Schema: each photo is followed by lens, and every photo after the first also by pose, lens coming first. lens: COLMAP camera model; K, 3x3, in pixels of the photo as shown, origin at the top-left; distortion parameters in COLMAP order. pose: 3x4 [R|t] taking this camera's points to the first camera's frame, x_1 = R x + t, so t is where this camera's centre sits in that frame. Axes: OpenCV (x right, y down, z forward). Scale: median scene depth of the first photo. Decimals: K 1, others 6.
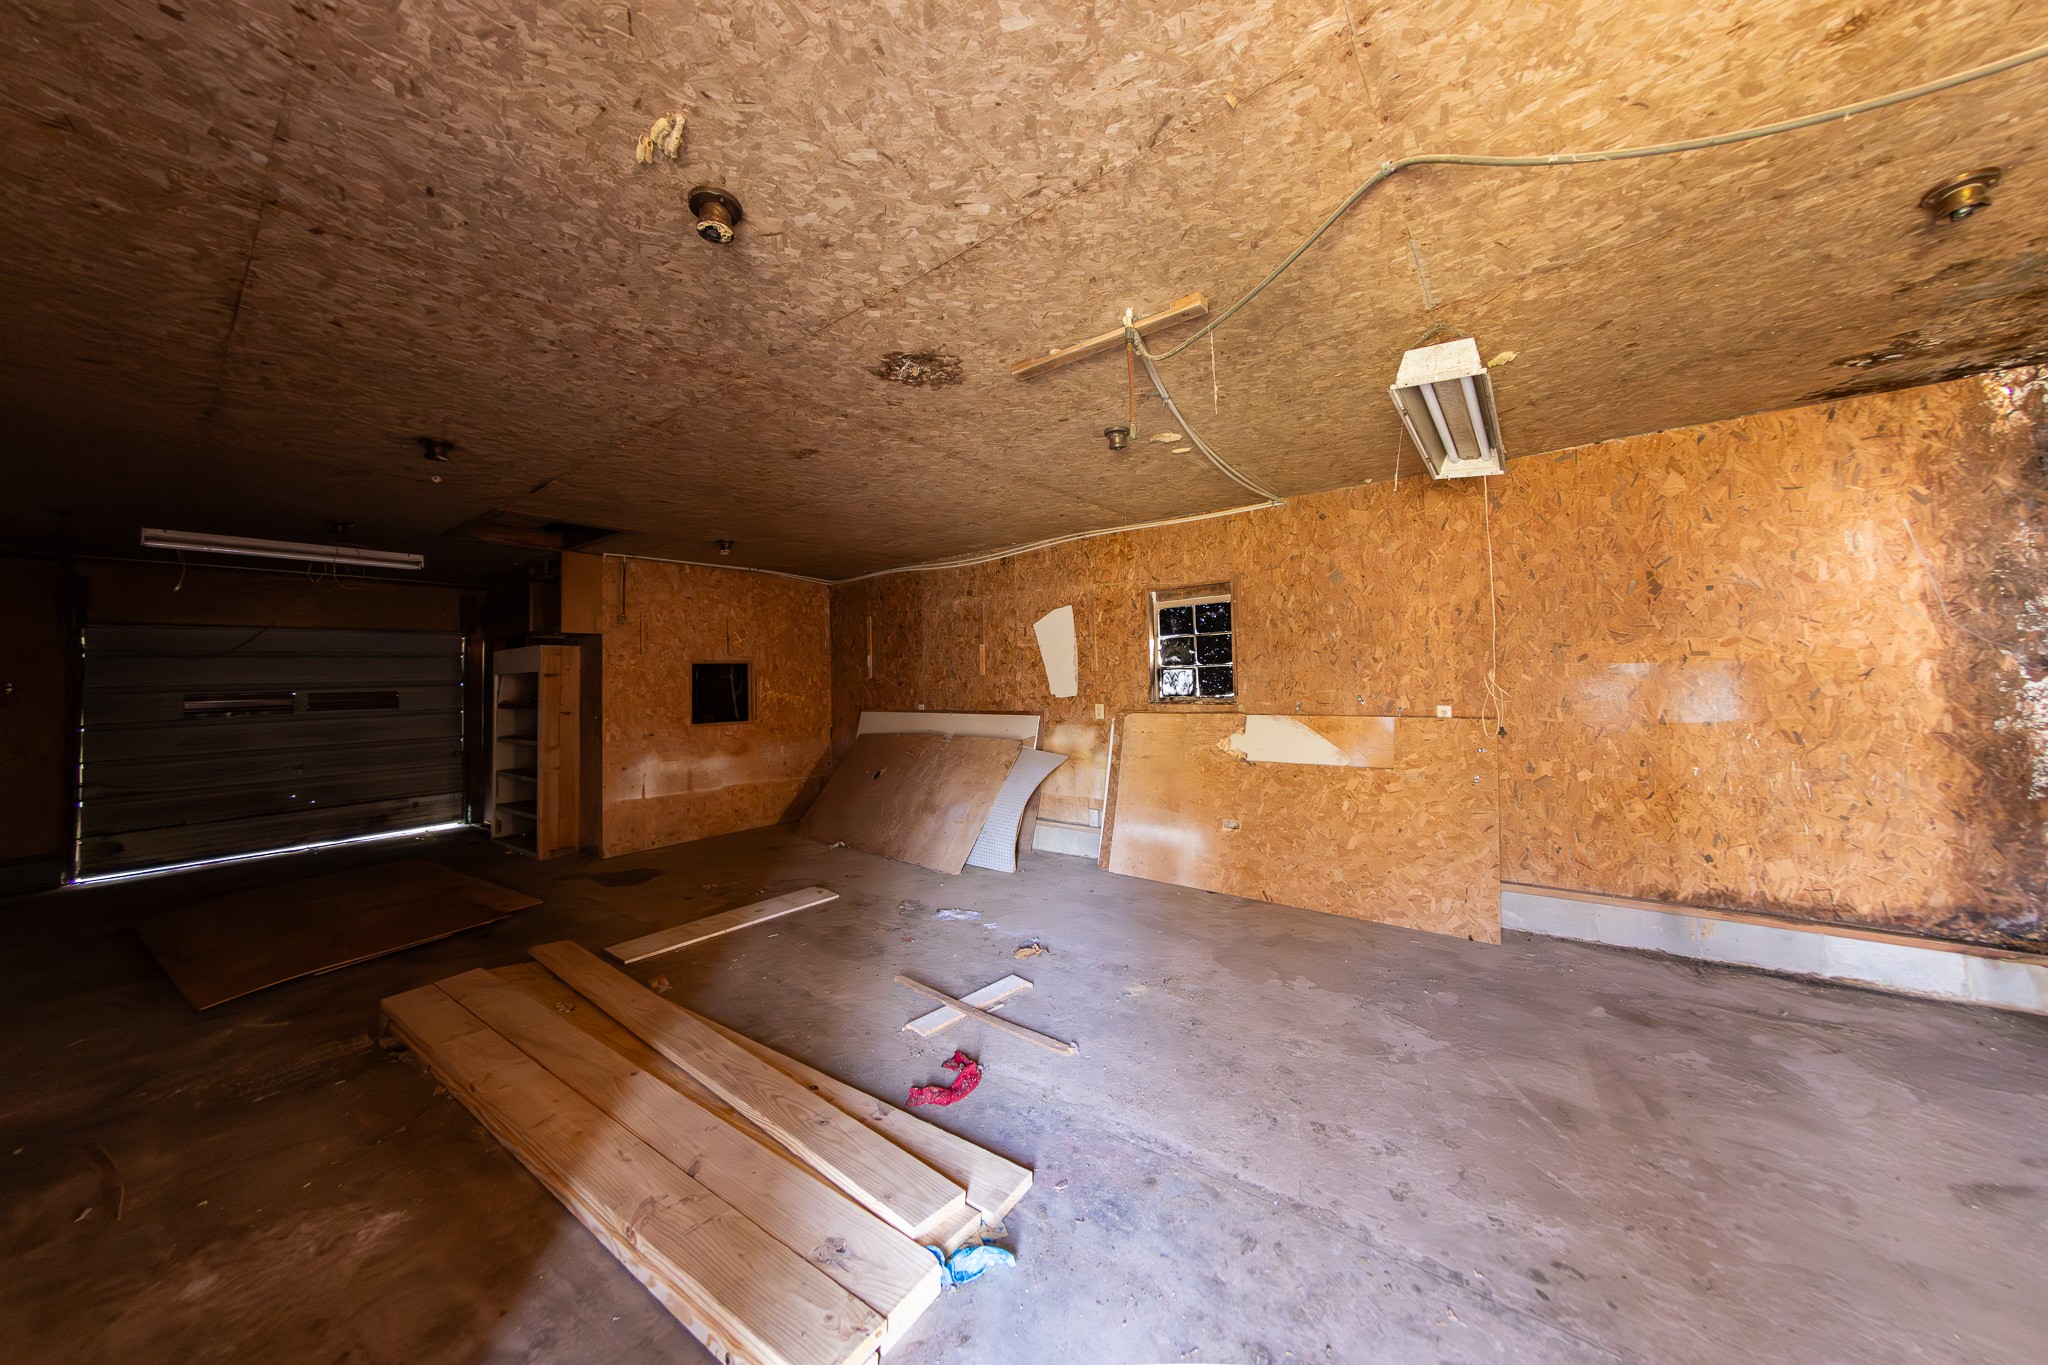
lens RADIAL K [[672.5, 0, 1010.2], [0, 672.5, 674.4], [0, 0, 1]] dist [-0.000371, -0.000010]
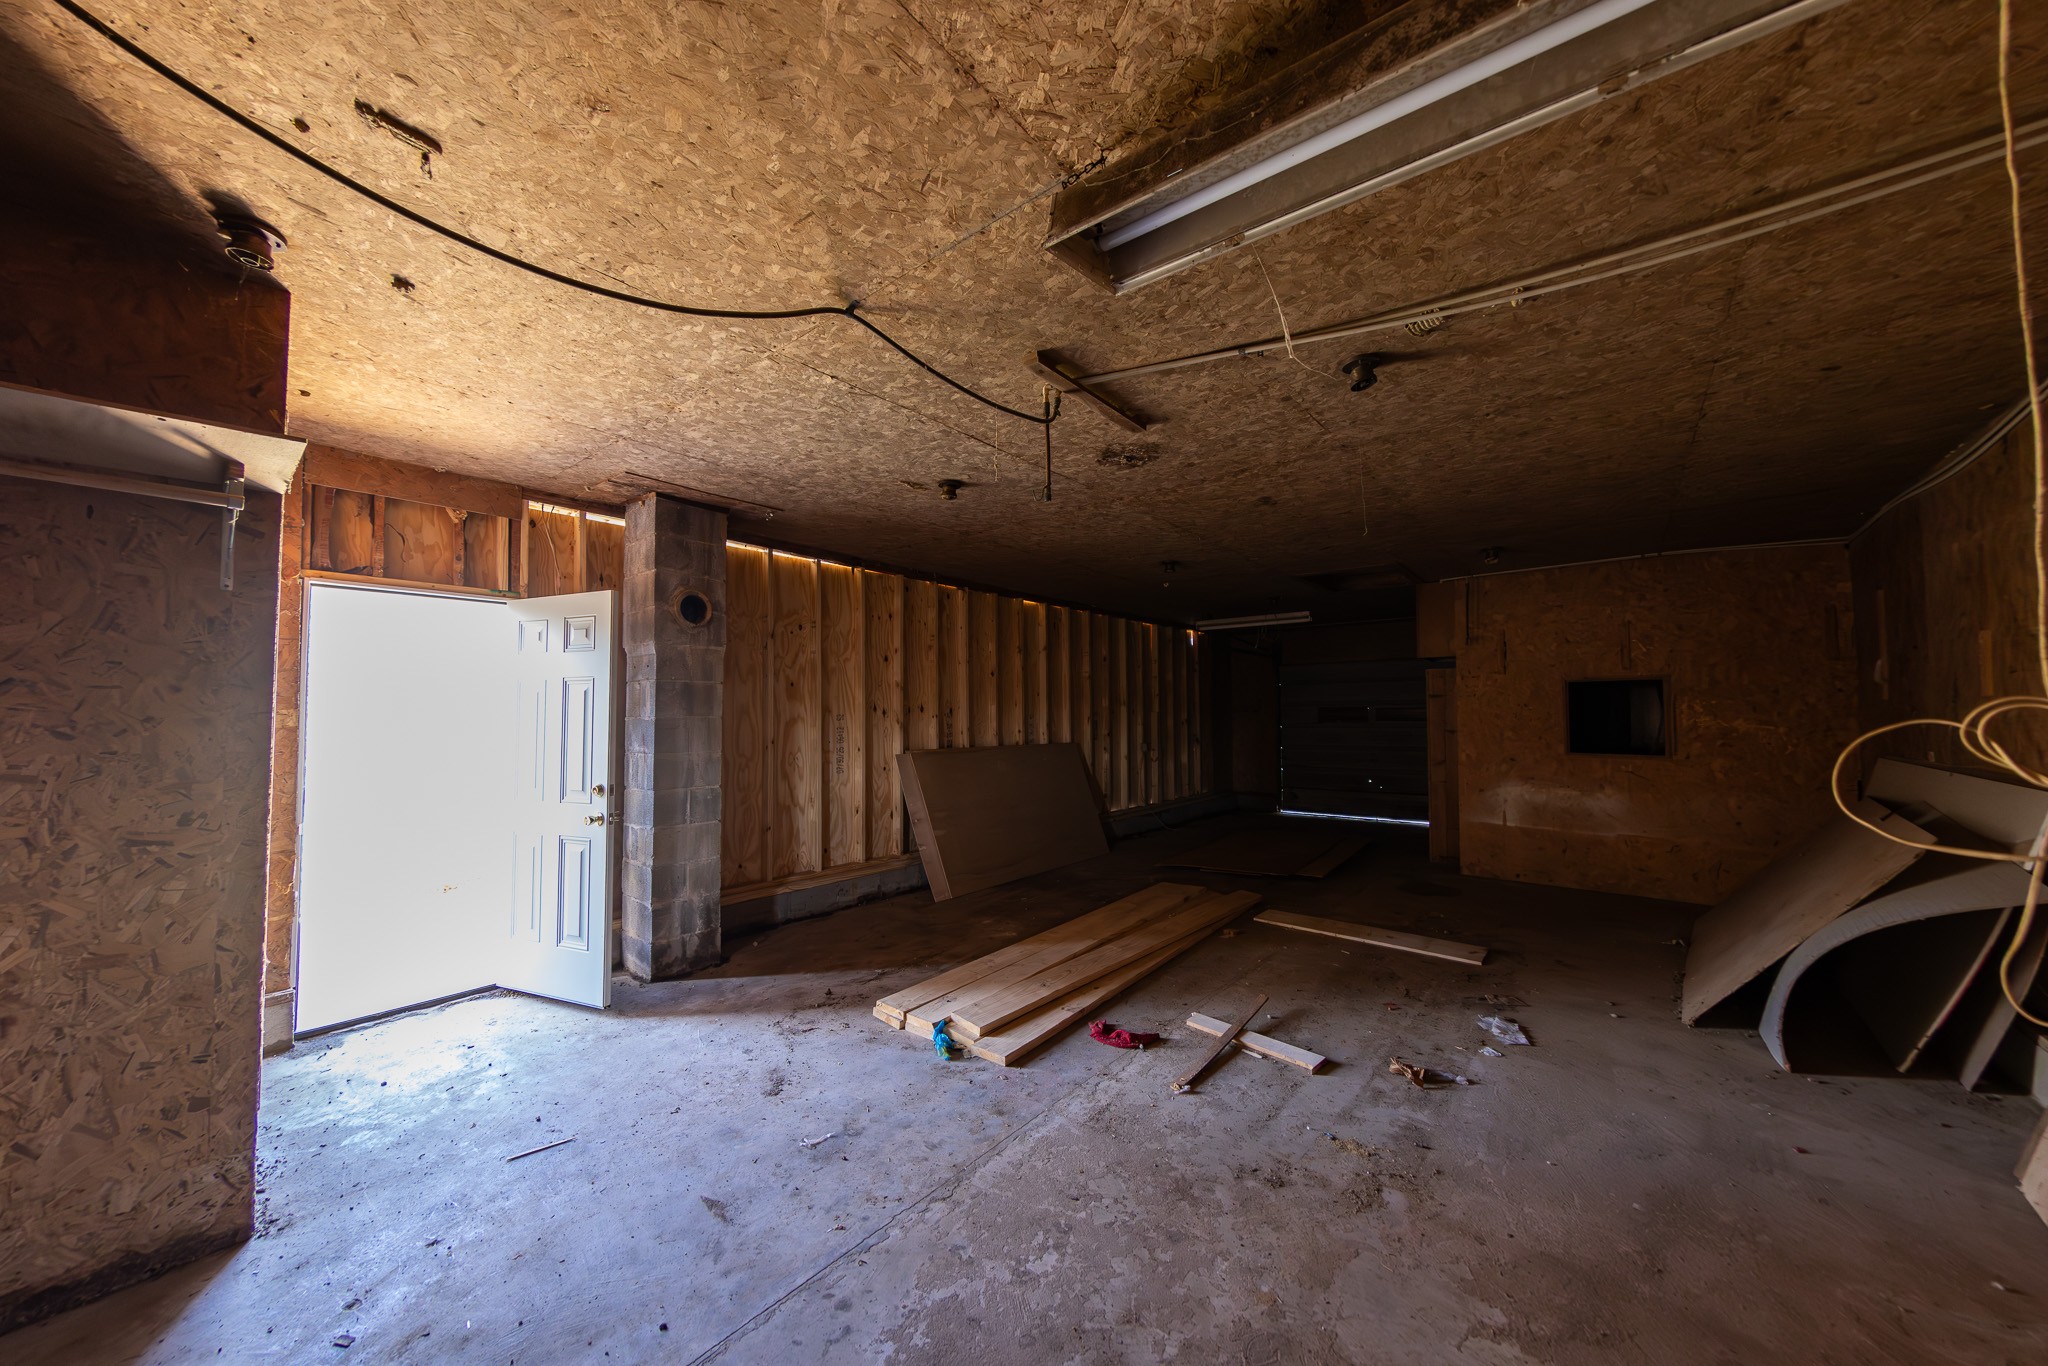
lens RADIAL K [[771.0, 0, 1055.3], [0, 771.0, 709.1], [0, 0, 1]] dist [-0.000393, -0.000011]
pose [[-0.033792, 0.020378, -0.999221, 0.913751], [0.013306, 0.999713, 0.019938, -0.016717], [0.999340, -0.012622, -0.034053, 0.649872]]
